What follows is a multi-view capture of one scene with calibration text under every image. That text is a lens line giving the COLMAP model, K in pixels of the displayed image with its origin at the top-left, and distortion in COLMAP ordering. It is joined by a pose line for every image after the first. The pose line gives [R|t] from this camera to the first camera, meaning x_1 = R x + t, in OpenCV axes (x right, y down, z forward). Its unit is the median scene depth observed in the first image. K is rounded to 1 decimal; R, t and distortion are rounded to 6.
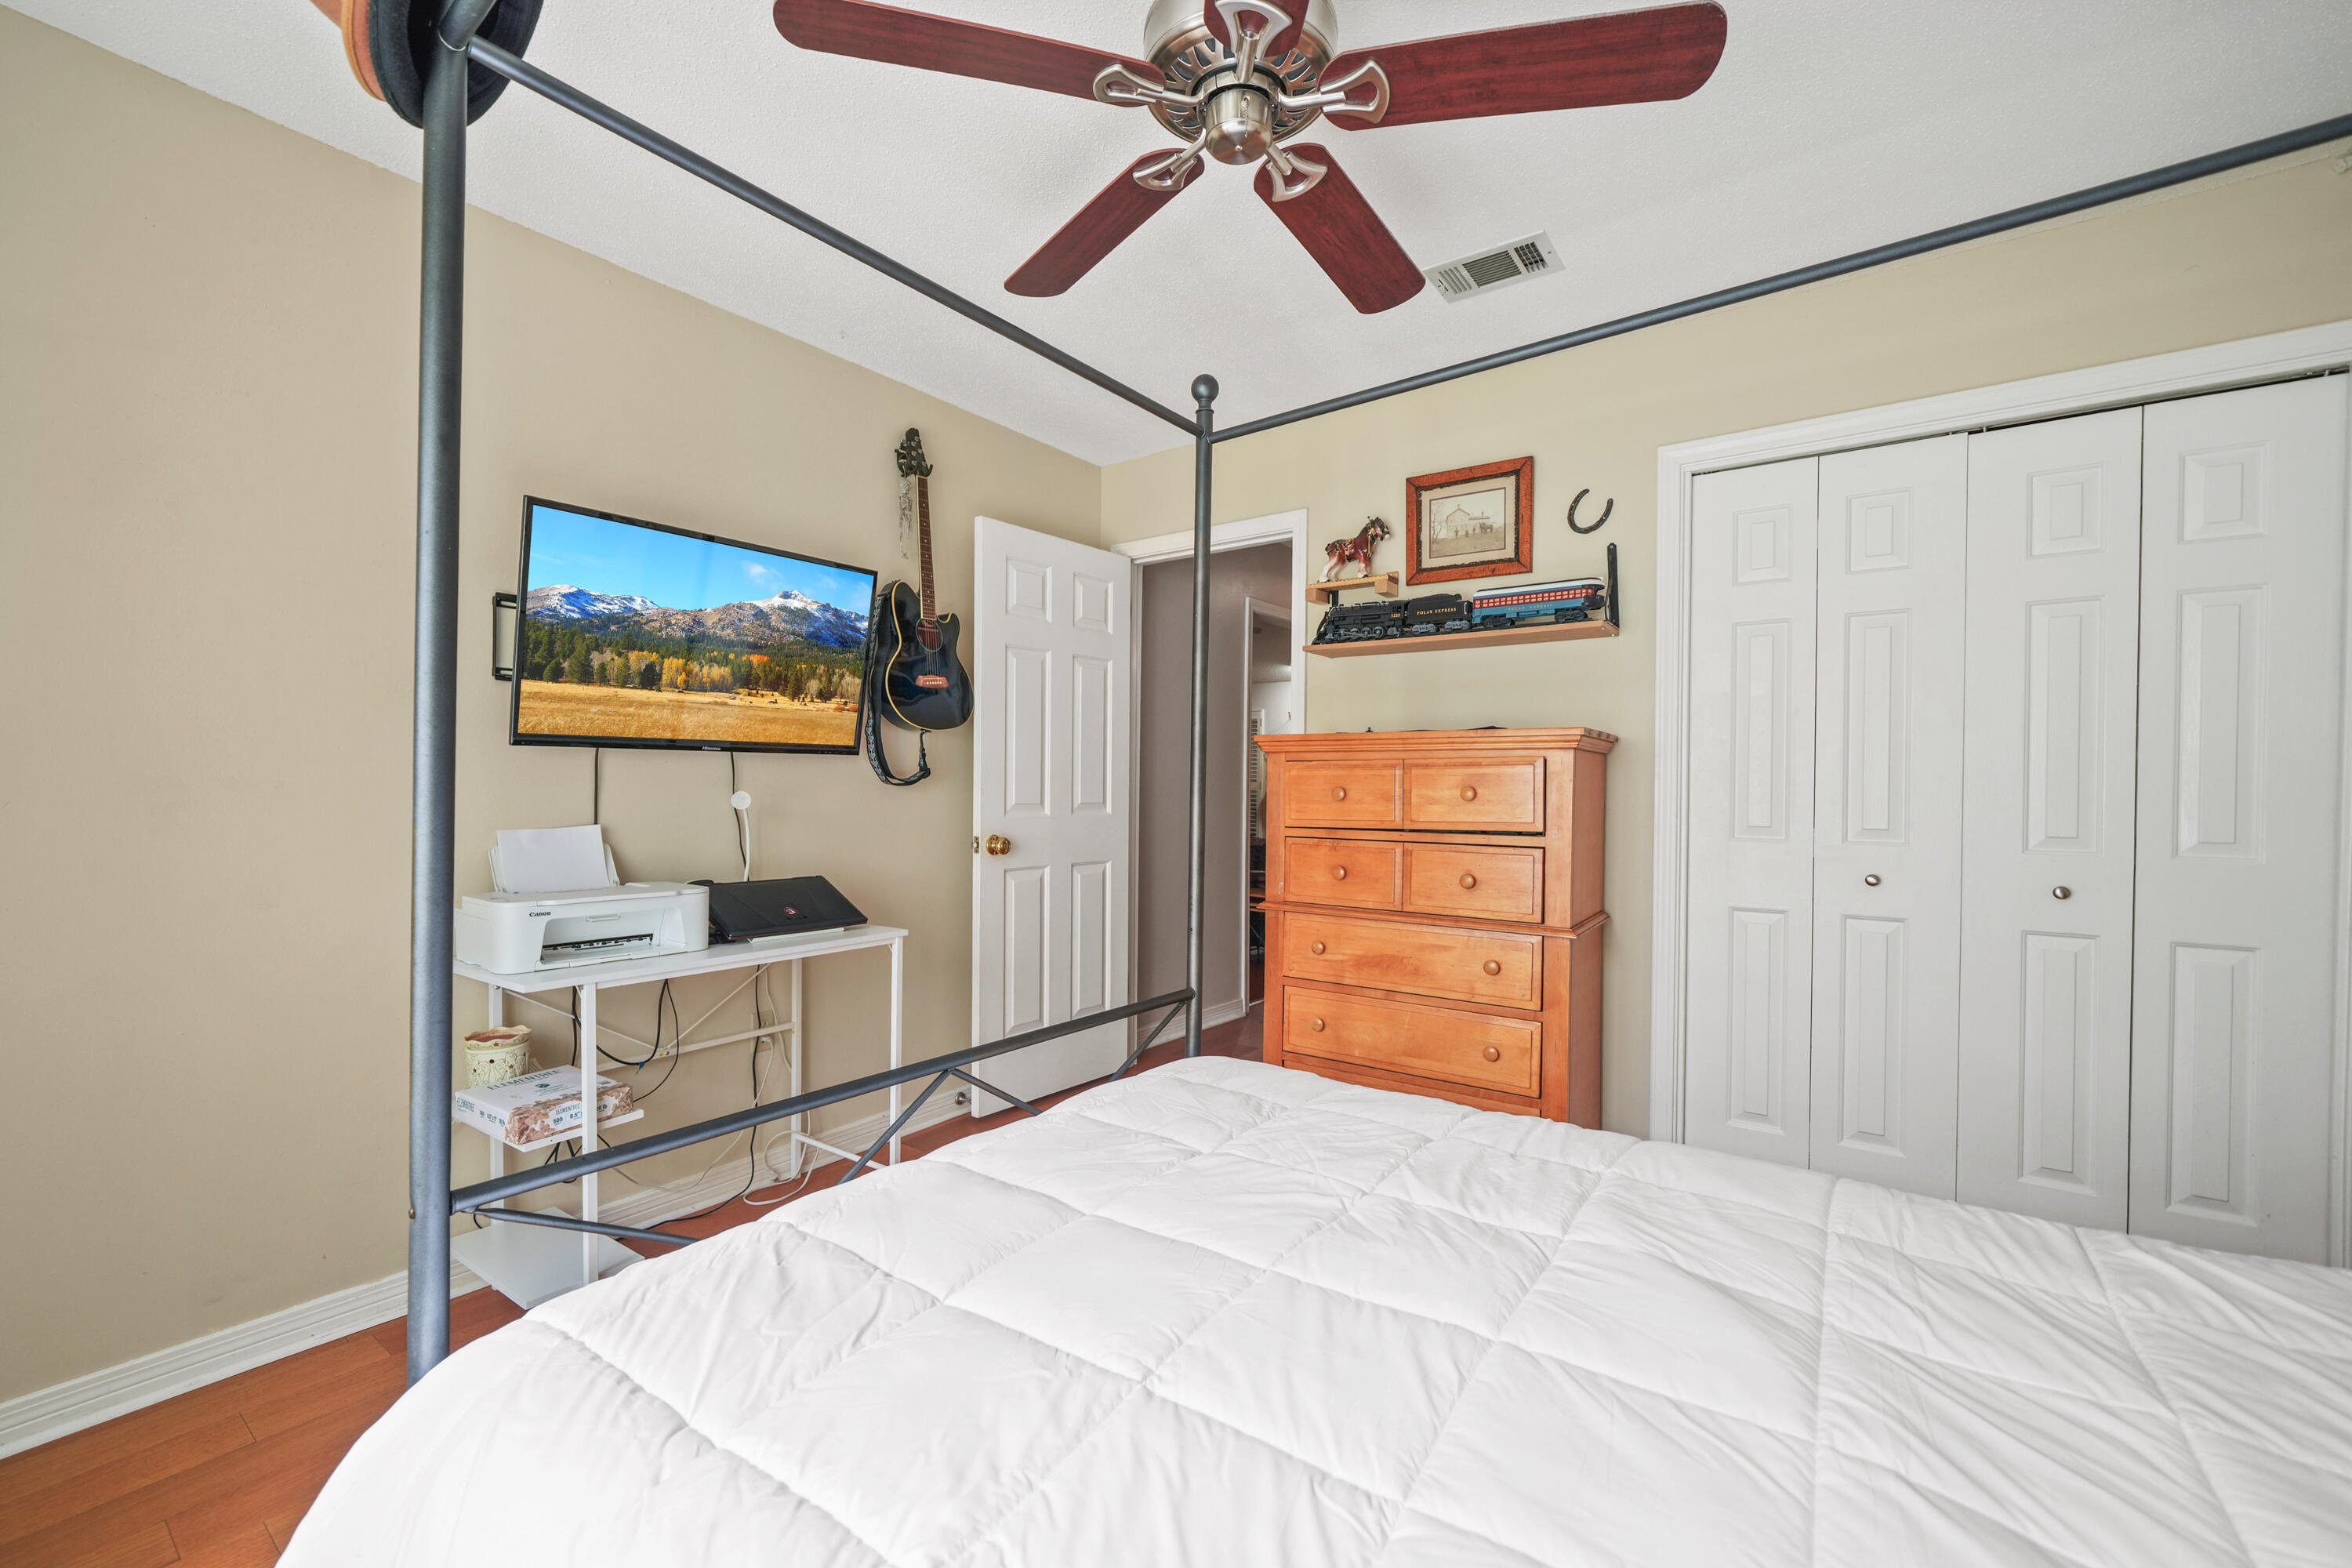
lens RADIAL K [[980.8, 0, 1176.0], [0, 980.8, 784.0], [0, 0, 1]] dist [-0.002280, 0.000112]
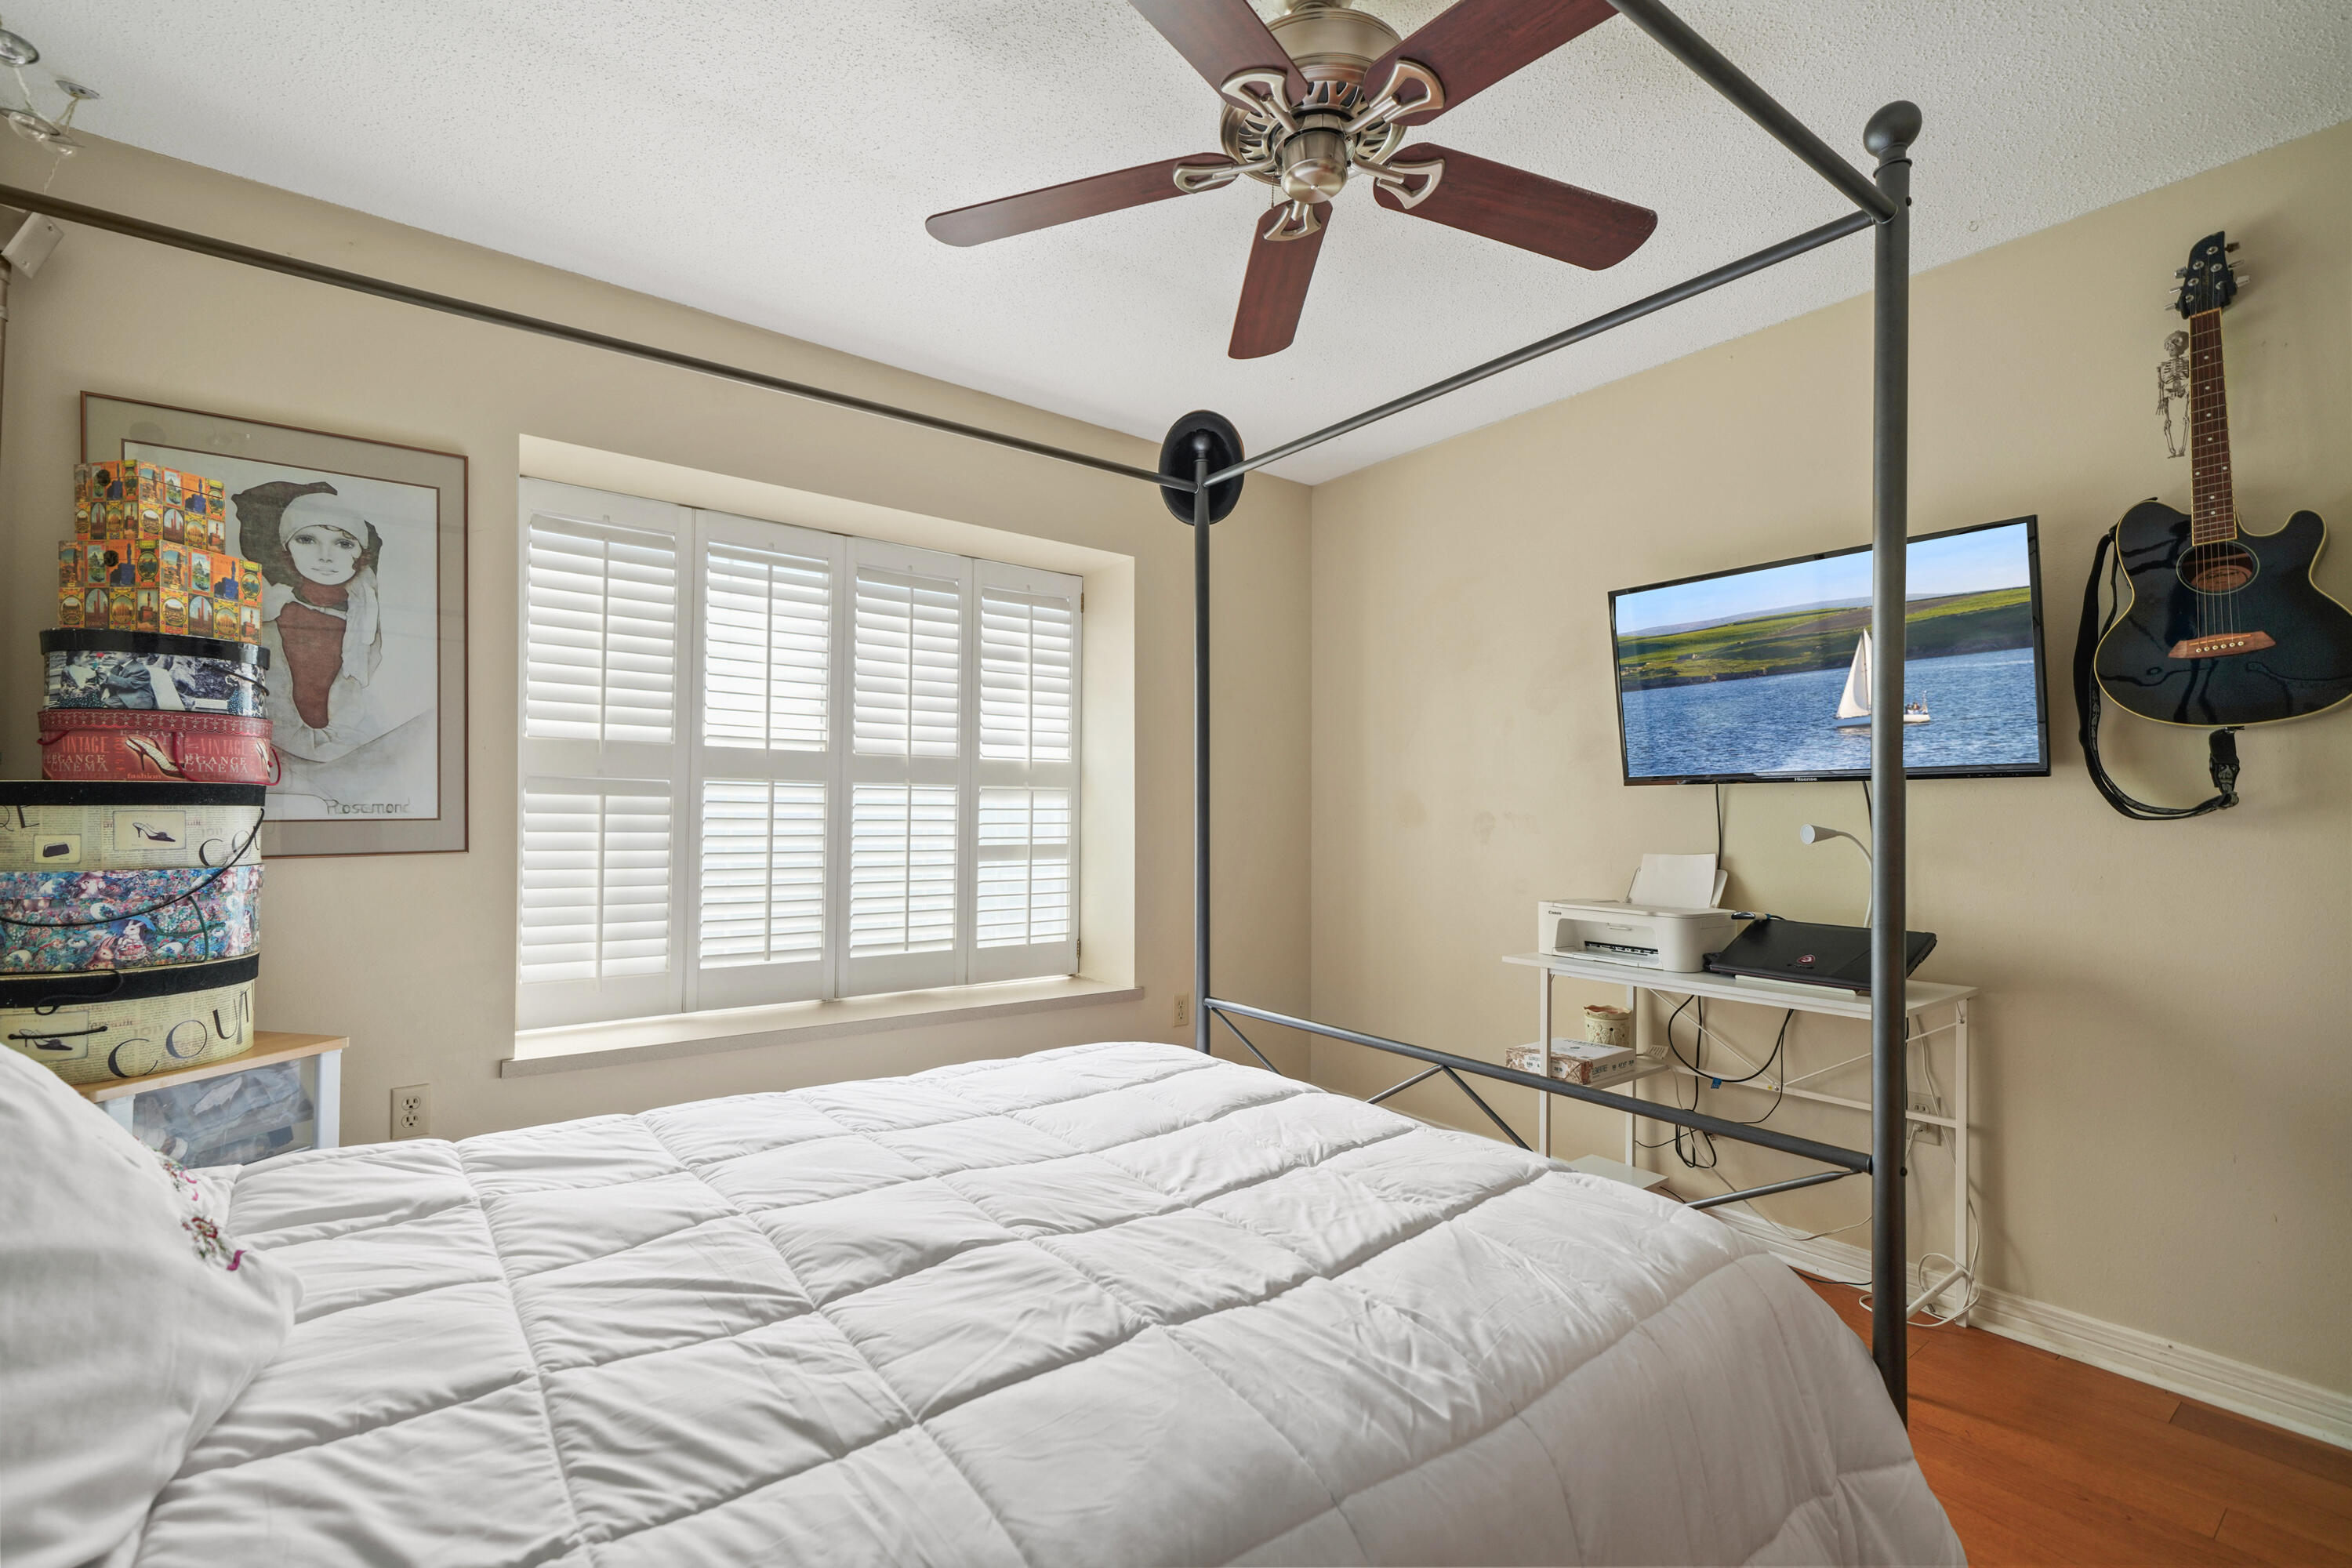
lens RADIAL K [[1019.8, 0, 1149.1], [0, 1019.8, 811.7], [0, 0, 1]] dist [0.002360, 0.000526]
pose [[-0.283008, -0.012720, -0.959033, 0.715952], [-0.008743, 0.999905, -0.010682, 0.012544], [0.959078, 0.005362, -0.283093, 0.731732]]
